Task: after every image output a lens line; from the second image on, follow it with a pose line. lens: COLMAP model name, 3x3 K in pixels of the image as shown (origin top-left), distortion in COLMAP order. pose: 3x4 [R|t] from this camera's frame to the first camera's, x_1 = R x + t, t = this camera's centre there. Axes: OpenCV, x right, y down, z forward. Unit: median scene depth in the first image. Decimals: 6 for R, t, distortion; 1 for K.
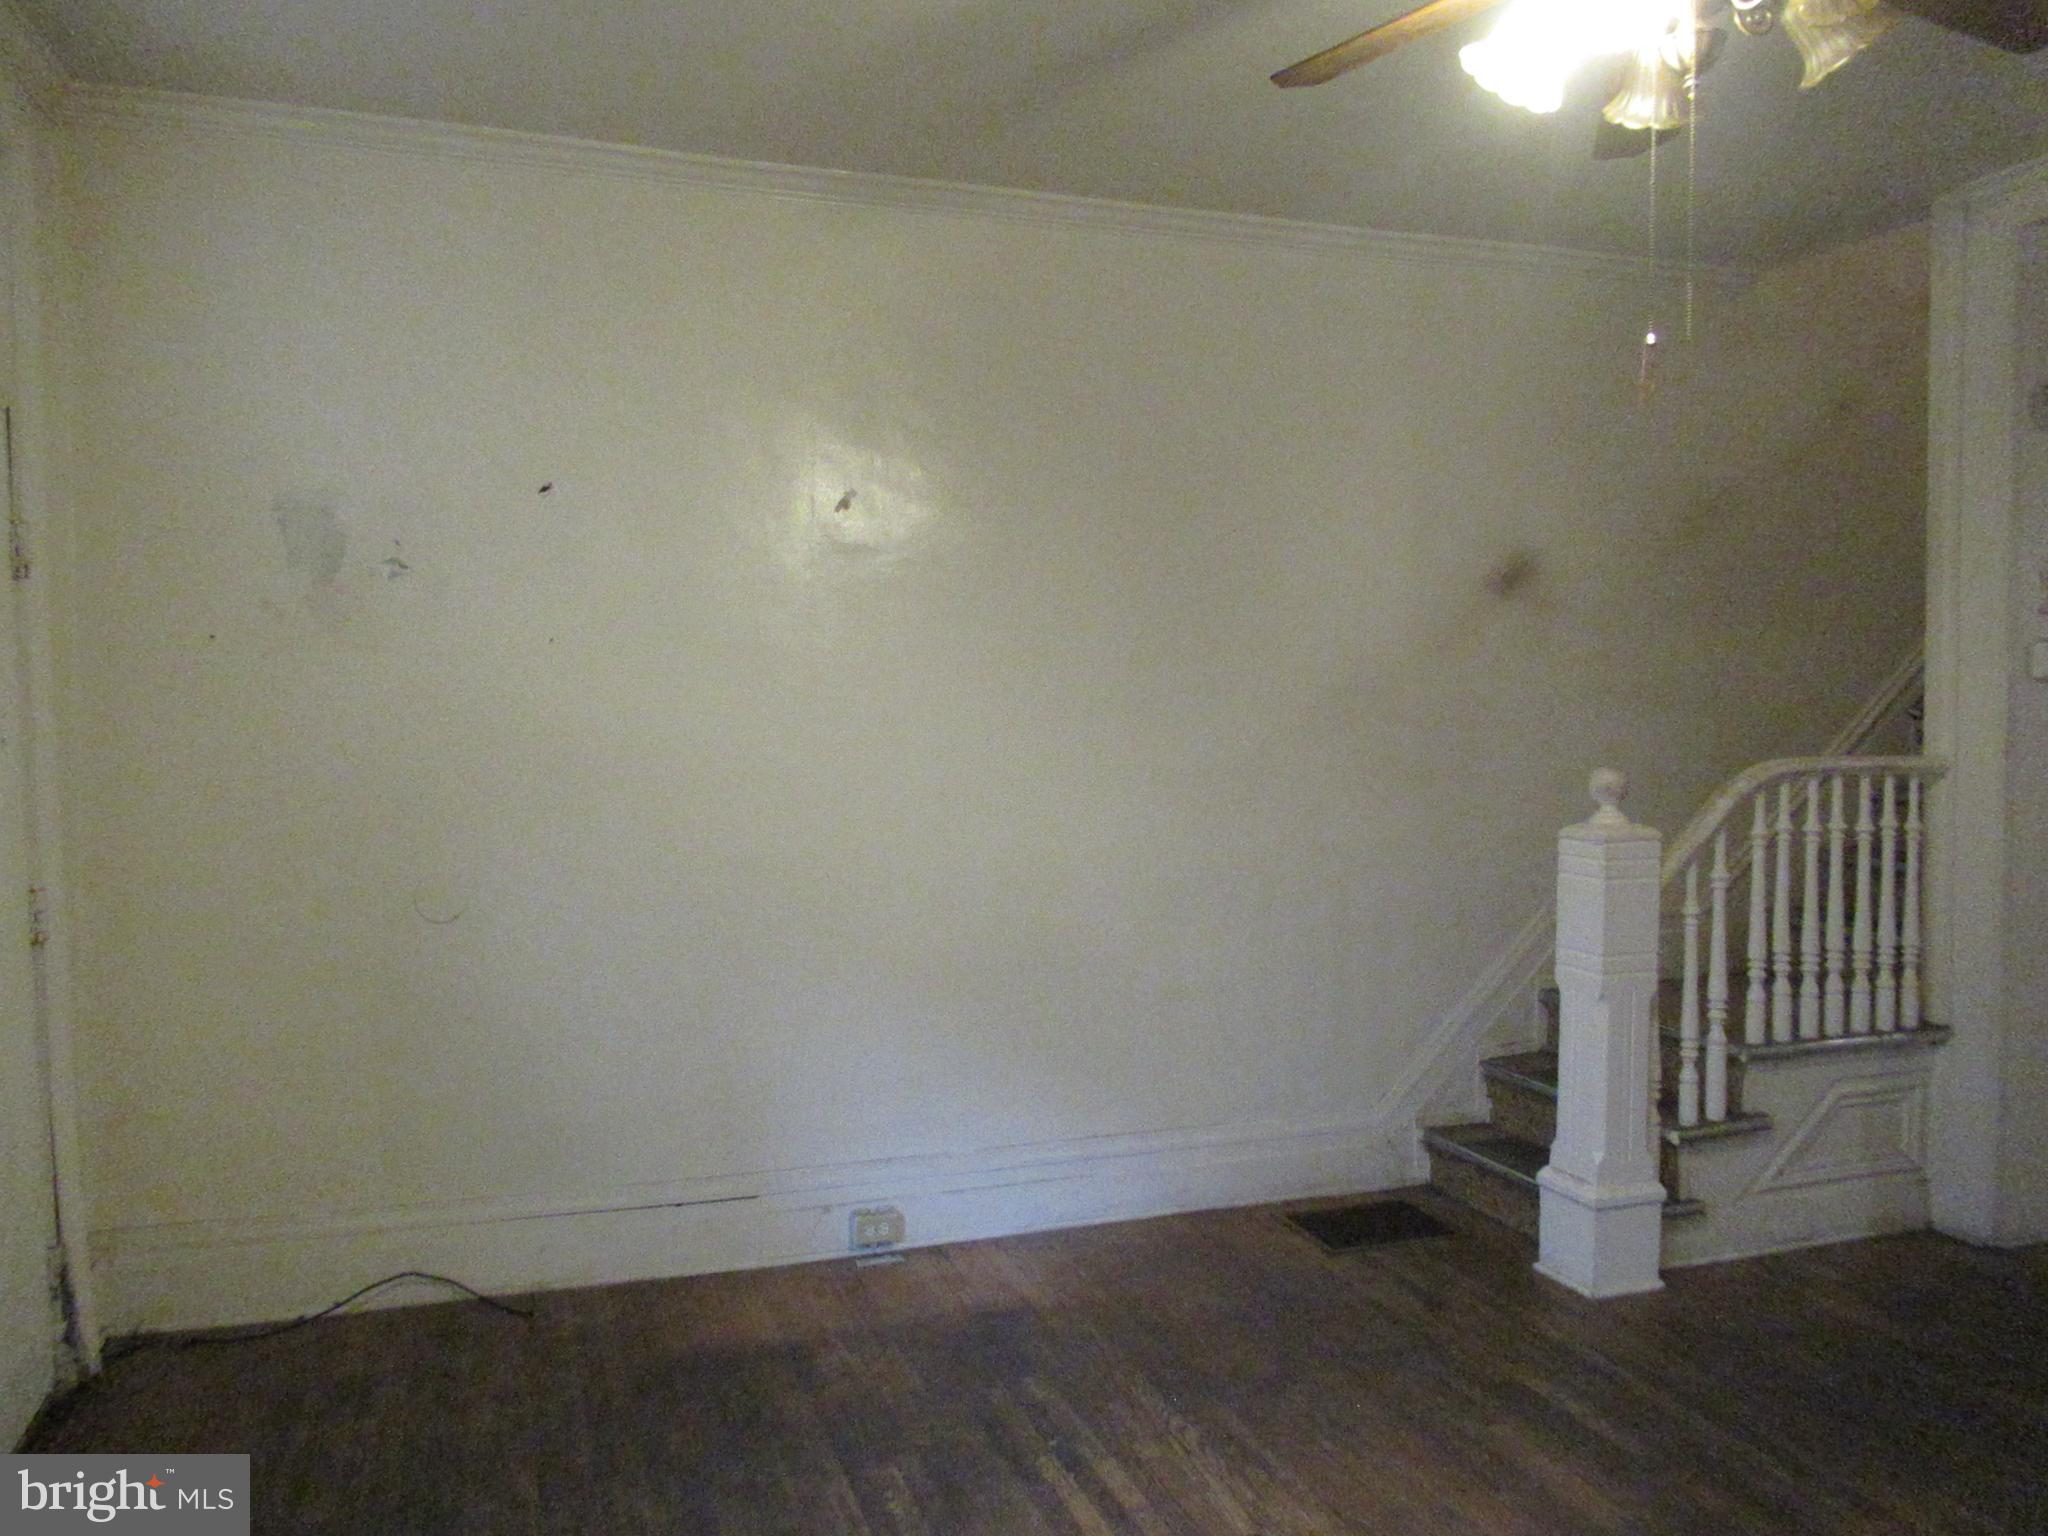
lens RADIAL K [[1499.2, 0, 1029.9], [0, 1499.2, 757.1], [0, 0, 1]] dist [-0.009652, -0.005707]
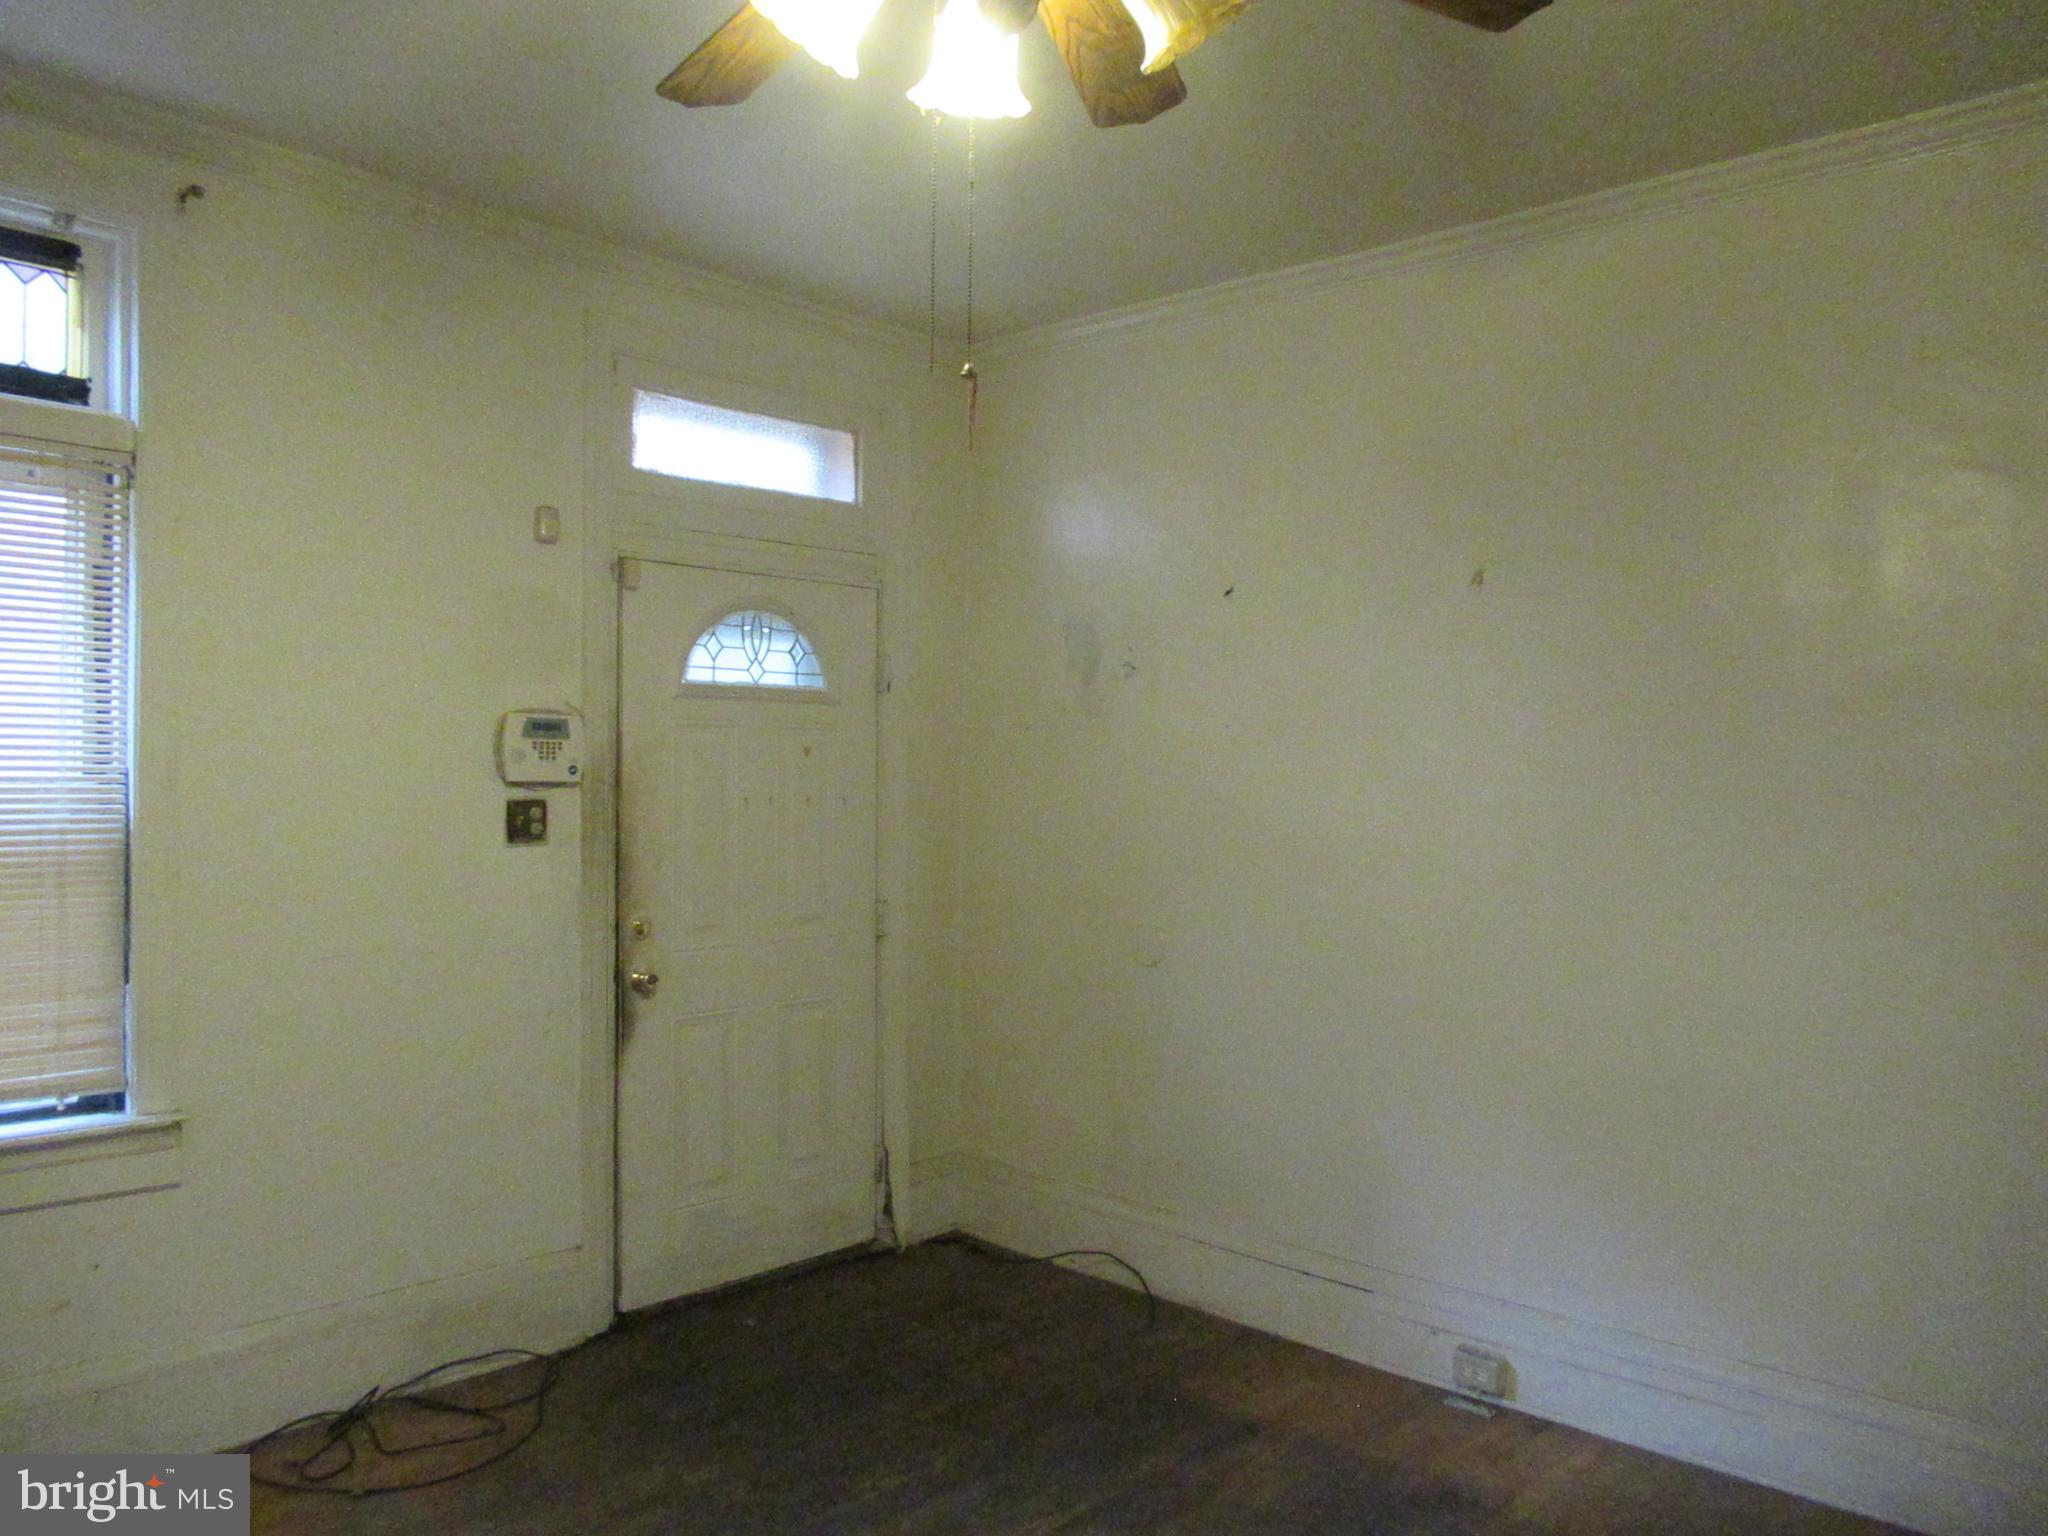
lens RADIAL K [[1499.2, 0, 1033.4], [0, 1499.2, 783.3], [0, 0, 1]] dist [-0.009652, -0.005707]
pose [[0.481324, 0.018269, -0.876352, 0.593199], [-0.050009, 0.998727, -0.006647, -0.021615], [0.875115, 0.047025, 0.481625, 0.338682]]
